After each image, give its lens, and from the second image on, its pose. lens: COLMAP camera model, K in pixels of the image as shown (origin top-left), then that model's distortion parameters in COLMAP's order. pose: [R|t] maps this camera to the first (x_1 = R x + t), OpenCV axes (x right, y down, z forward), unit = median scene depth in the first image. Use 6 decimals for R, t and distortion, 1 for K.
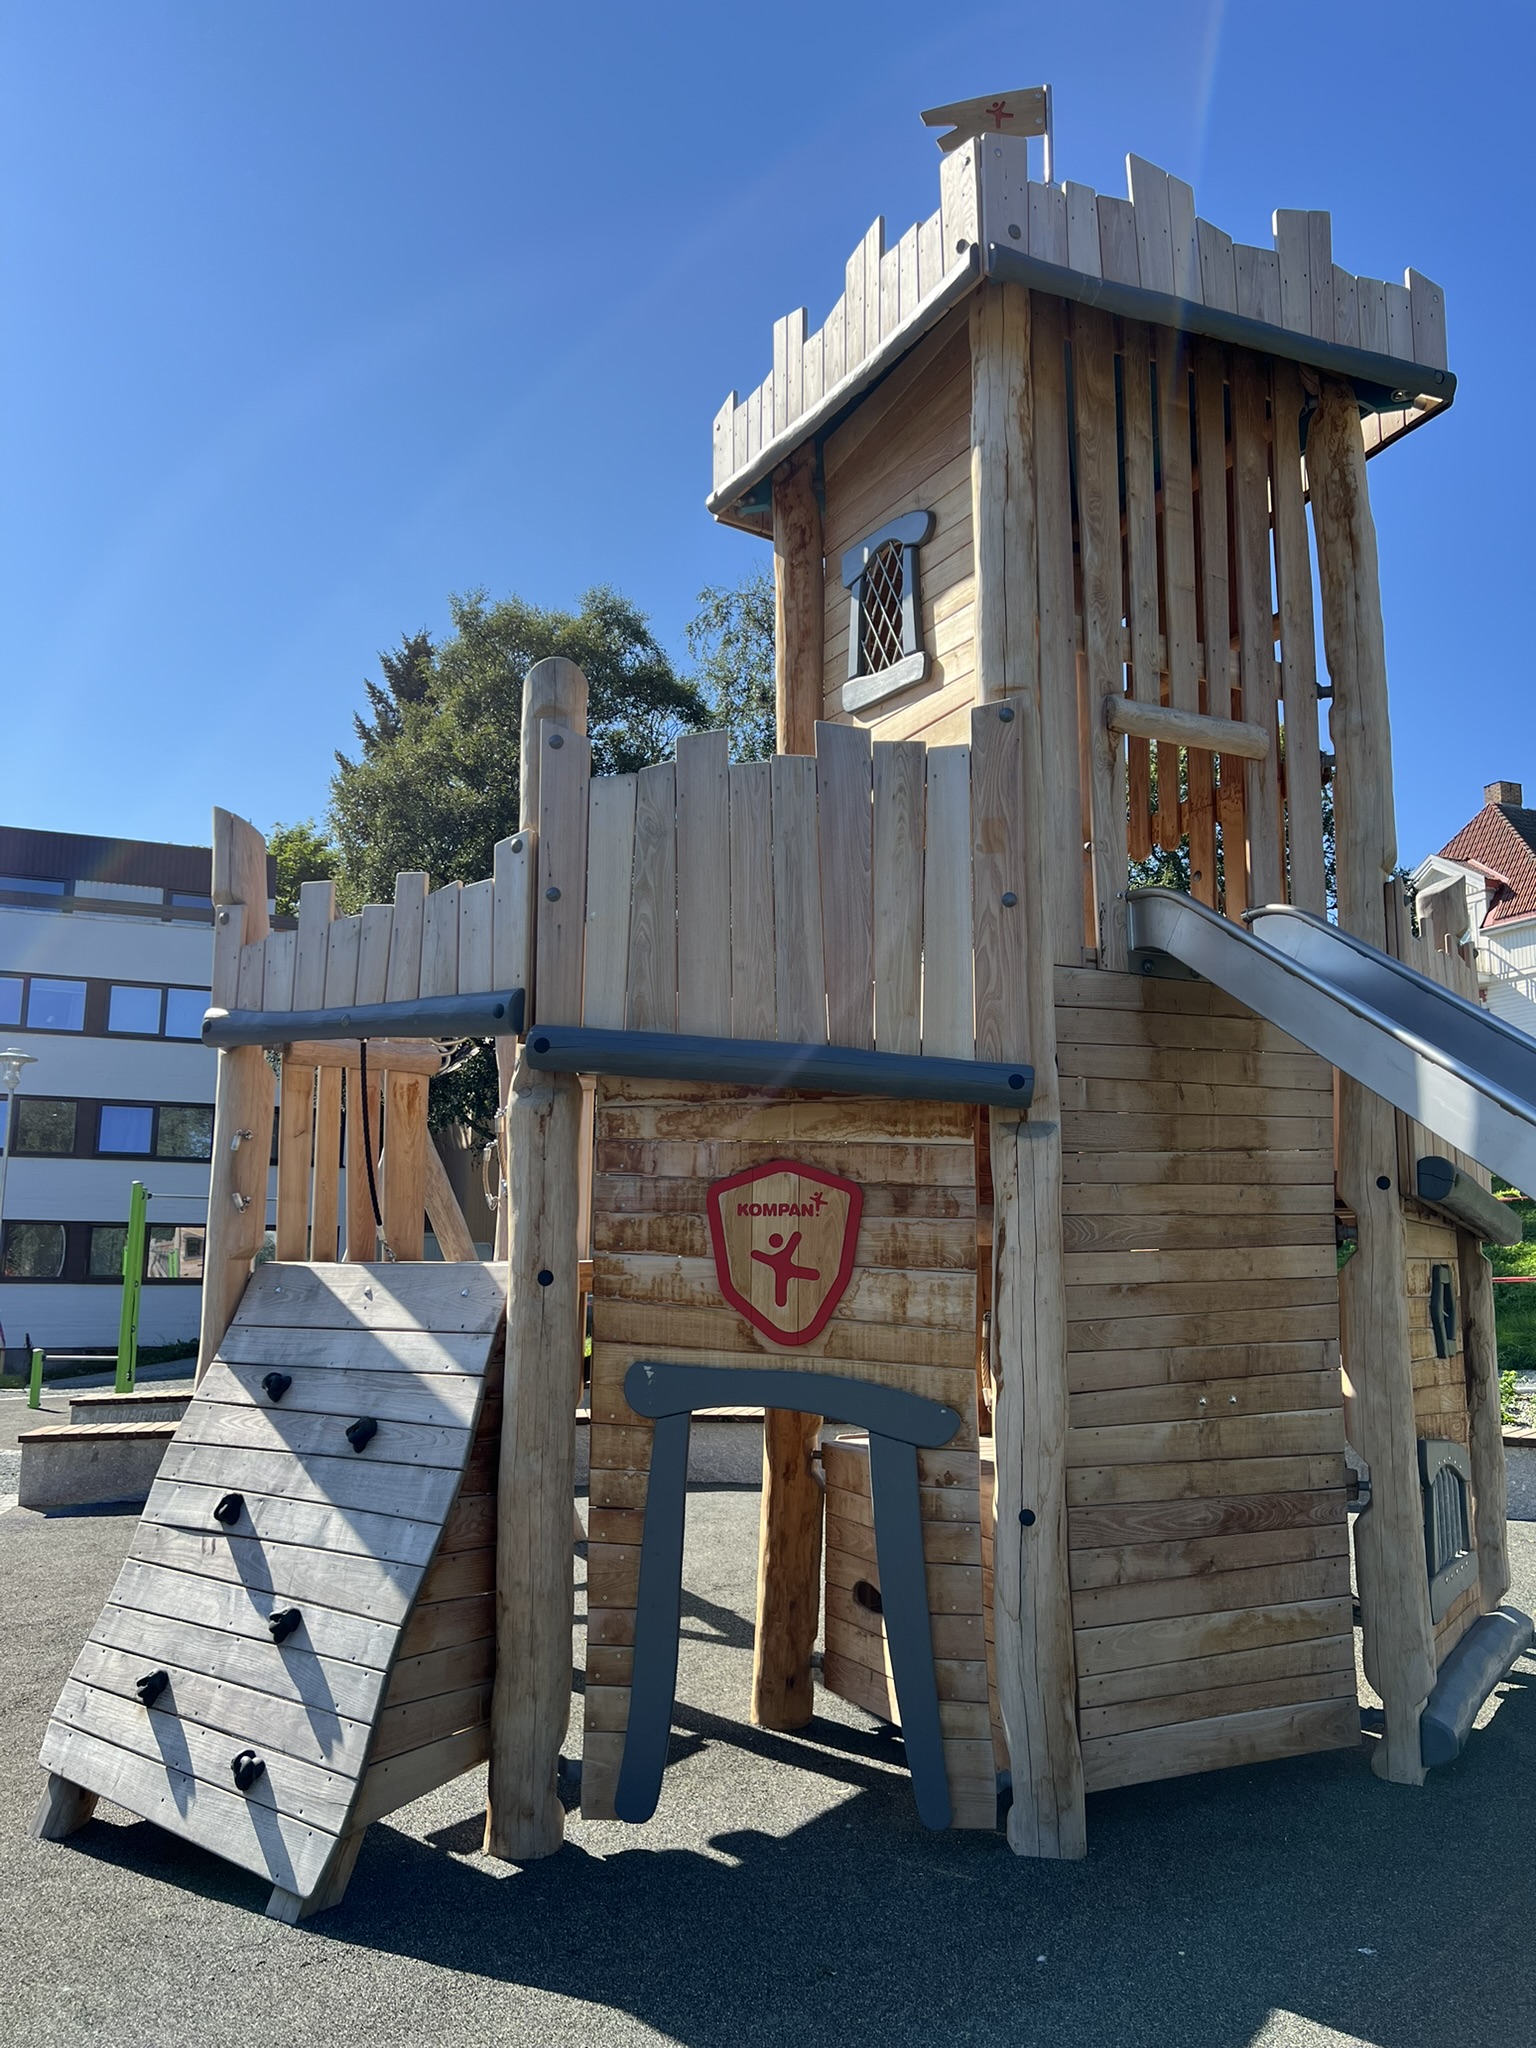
lens RADIAL K [[1511.4, 0, 768.0], [0, 1511.4, 1024.0], [0, 0, 1]] dist [0.086049, -0.161374]
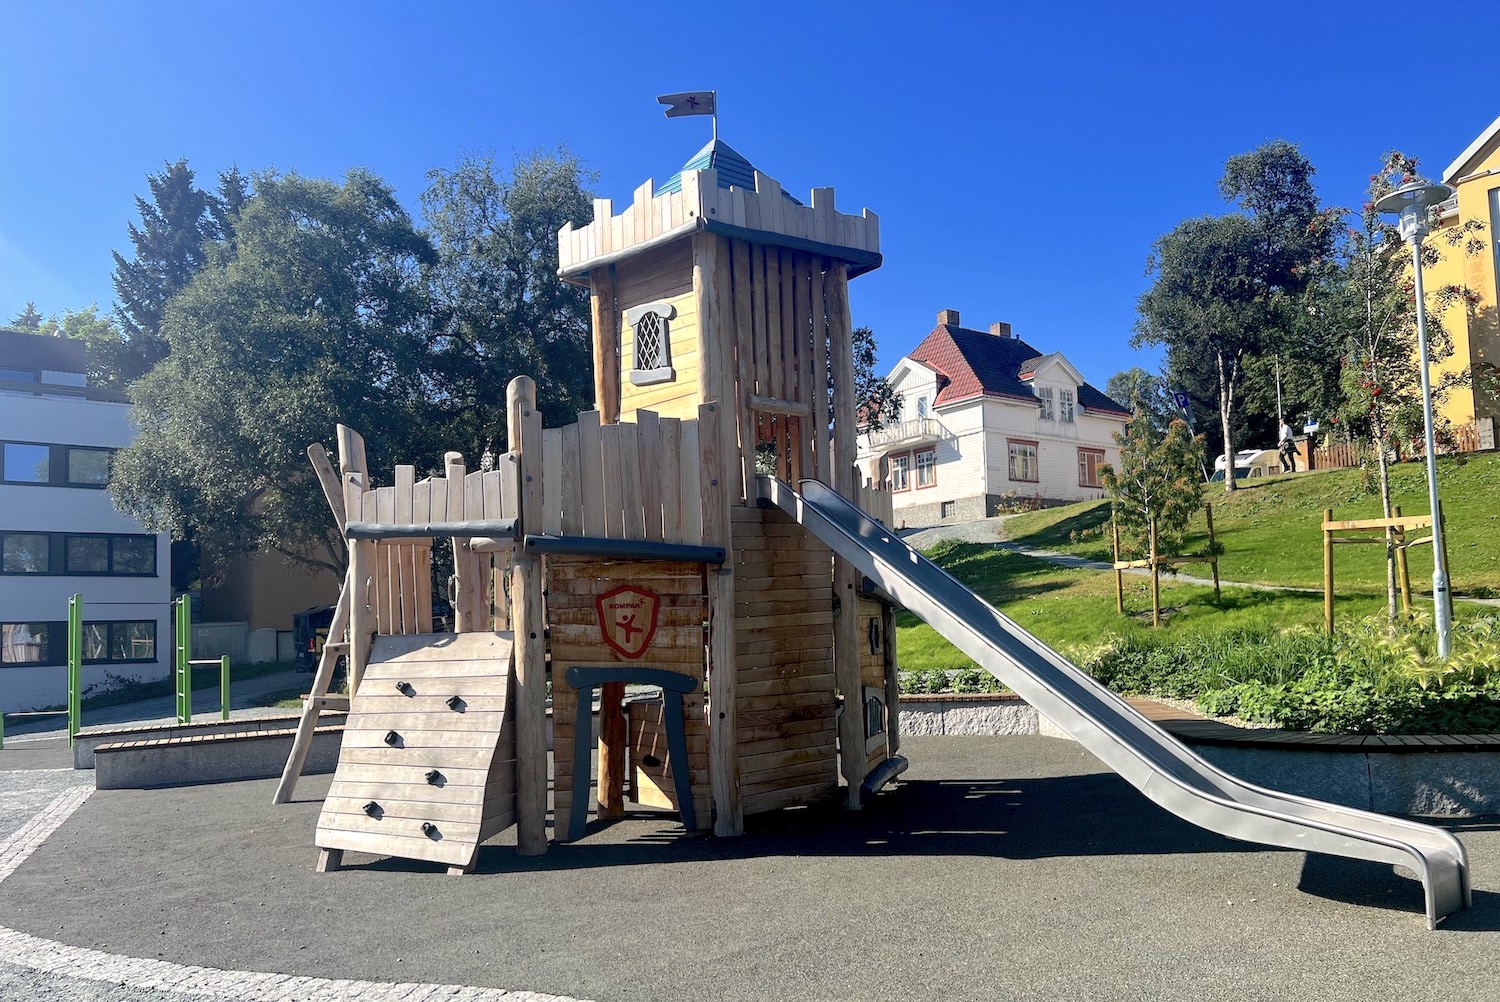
lens RADIAL K [[1594.2, 0, 750.0], [0, 1594.2, 501.0], [0, 0, 1]] dist [-0.018309, -0.017640]
pose [[0.959526, -0.015511, 0.281193, -0.523263], [-0.004379, 0.997539, 0.069970, -0.231894], [-0.281587, -0.068370, 0.957097, -1.547852]]
